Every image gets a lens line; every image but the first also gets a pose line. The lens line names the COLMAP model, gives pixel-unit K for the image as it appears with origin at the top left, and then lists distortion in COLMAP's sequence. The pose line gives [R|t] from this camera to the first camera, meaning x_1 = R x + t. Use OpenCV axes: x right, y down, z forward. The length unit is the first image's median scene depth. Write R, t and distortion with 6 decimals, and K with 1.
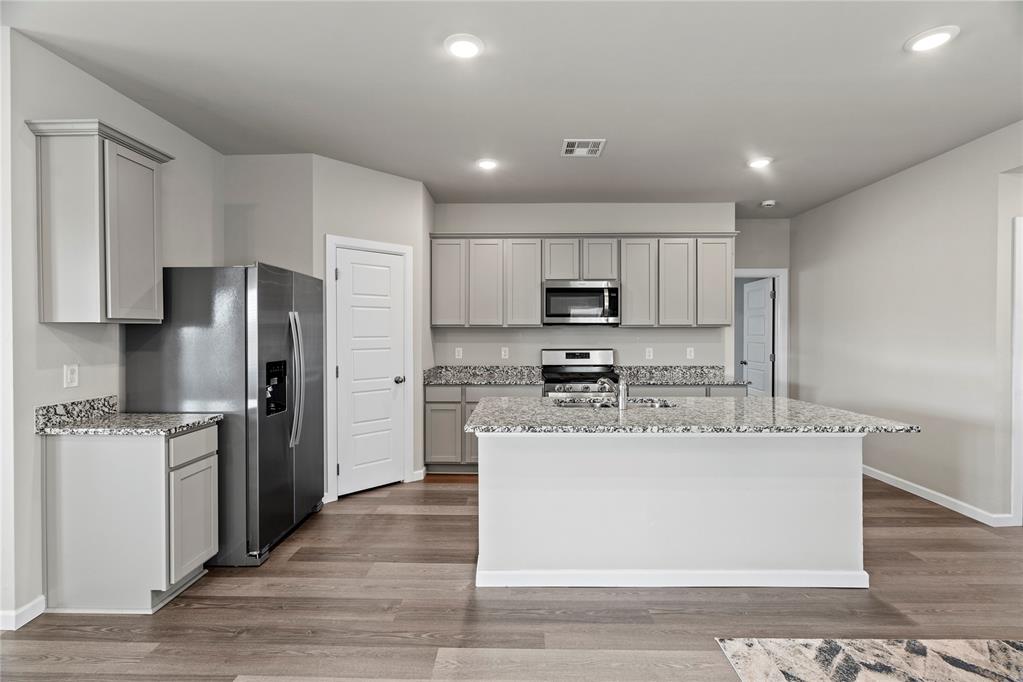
lens RADIAL K [[457.8, 0, 511.5], [0, 457.8, 341.0], [0, 0, 1]] dist [-0.001844, -0.005980]
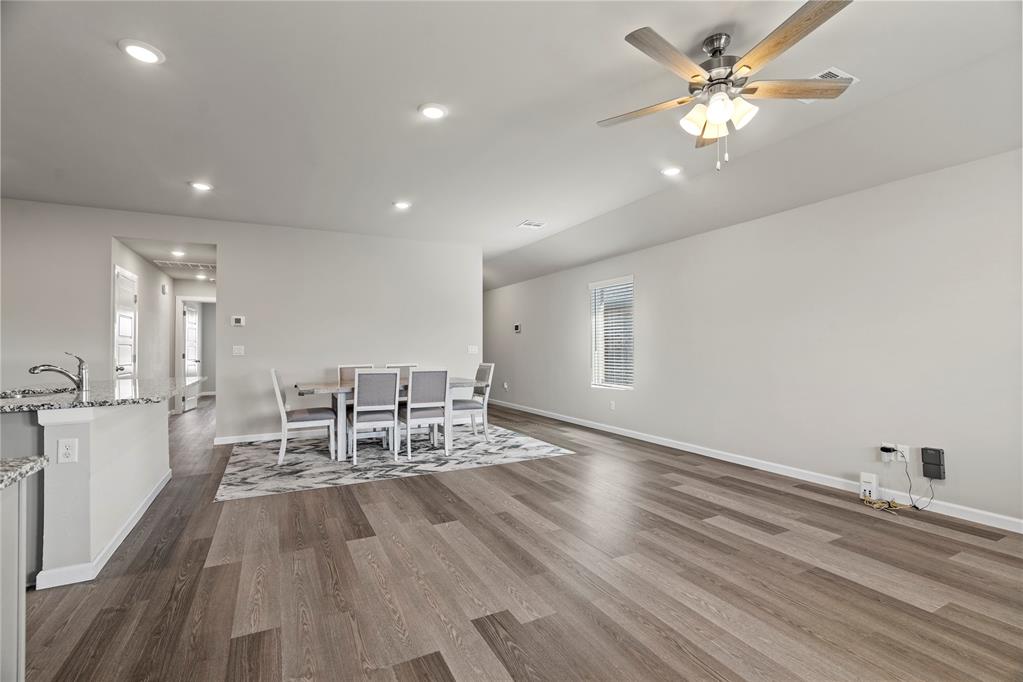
lens RADIAL K [[457.8, 0, 511.5], [0, 457.8, 341.0], [0, 0, 1]] dist [-0.001844, -0.005980]
pose [[-0.481778, 0.013983, 0.876182, -0.956600], [0.015926, 0.999847, -0.007200, 0.043759], [-0.876148, 0.010485, -0.481927, 0.493582]]
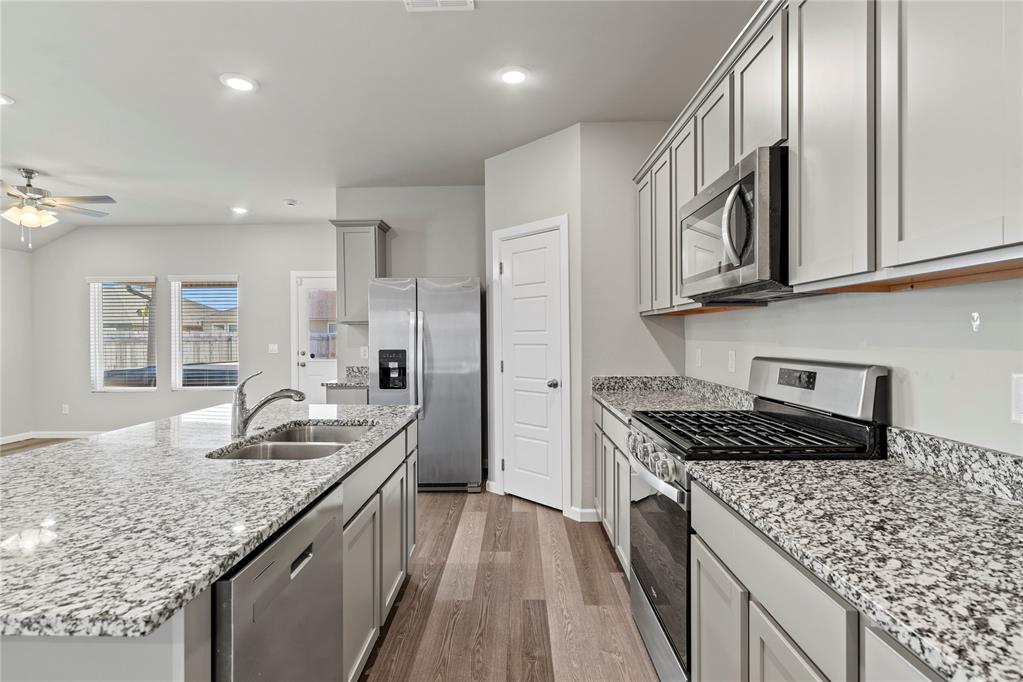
lens RADIAL K [[509.4, 0, 511.5], [0, 509.4, 341.0], [0, 0, 1]] dist [-0.001184, -0.000095]
pose [[-0.009196, 0.010940, -0.999898, 0.776557], [-0.008354, 0.999904, 0.011017, -0.000255], [0.999923, 0.008455, -0.009104, 1.099937]]
